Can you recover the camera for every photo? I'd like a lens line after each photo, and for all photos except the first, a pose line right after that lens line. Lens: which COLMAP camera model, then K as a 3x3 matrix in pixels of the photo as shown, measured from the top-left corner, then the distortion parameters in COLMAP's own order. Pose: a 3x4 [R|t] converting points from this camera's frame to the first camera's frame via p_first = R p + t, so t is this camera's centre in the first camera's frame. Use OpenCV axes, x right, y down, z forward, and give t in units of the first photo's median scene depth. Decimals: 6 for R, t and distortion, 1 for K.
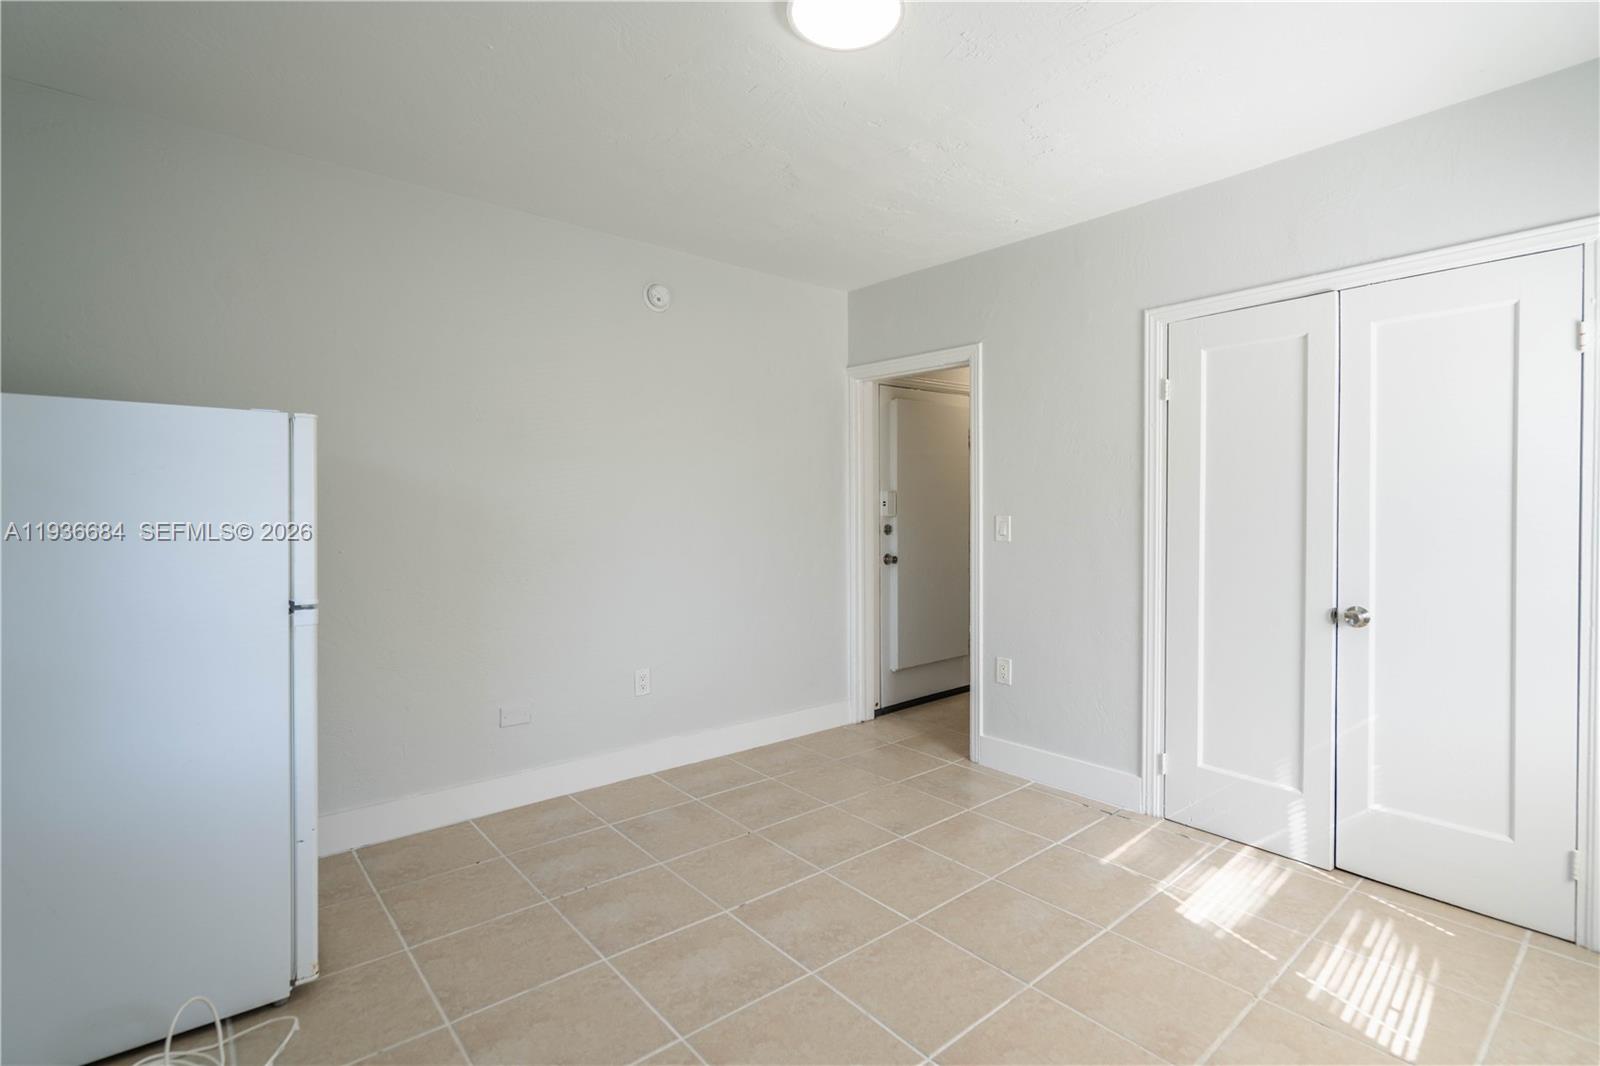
lens RADIAL K [[749.4, 0, 810.5], [0, 749.4, 520.9], [0, 0, 1]] dist [-0.001504, 0.001647]
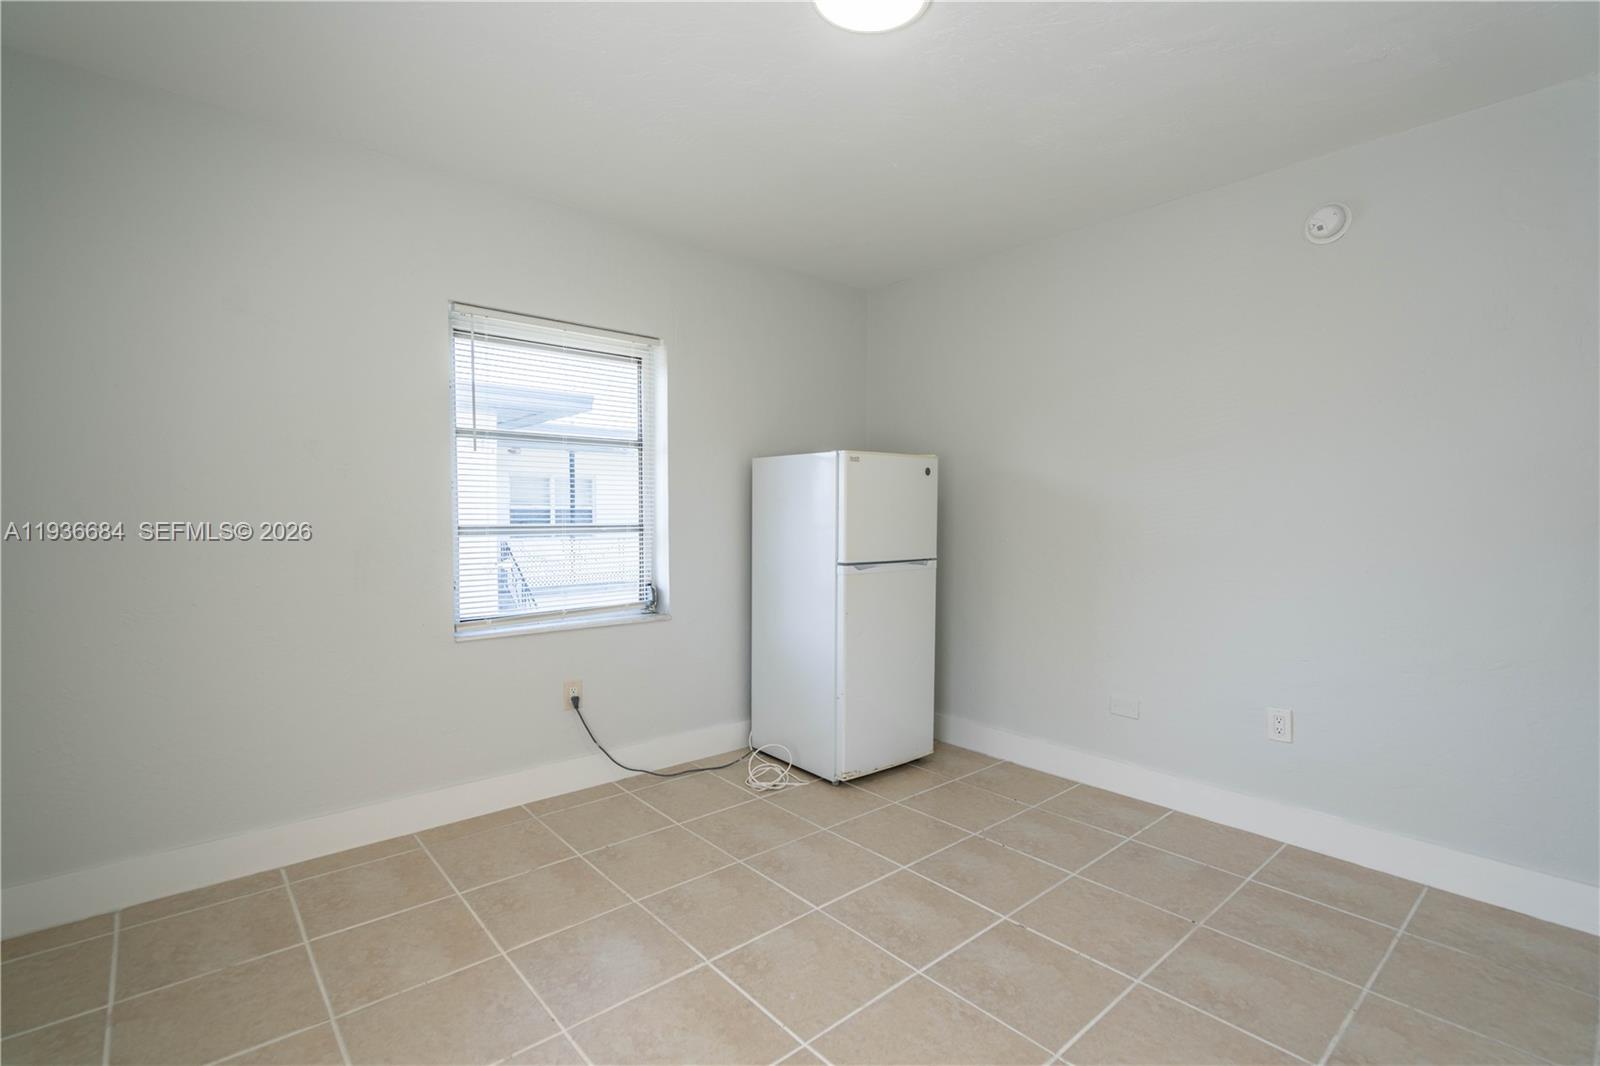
lens RADIAL K [[749.4, 0, 798.0], [0, 749.4, 541.0], [0, 0, 1]] dist [-0.001504, 0.001647]
pose [[0.000807, 0.039027, -0.999238, 0.731553], [-0.015633, 0.999117, 0.039010, -0.006076], [0.999877, 0.015590, 0.001416, 0.618207]]
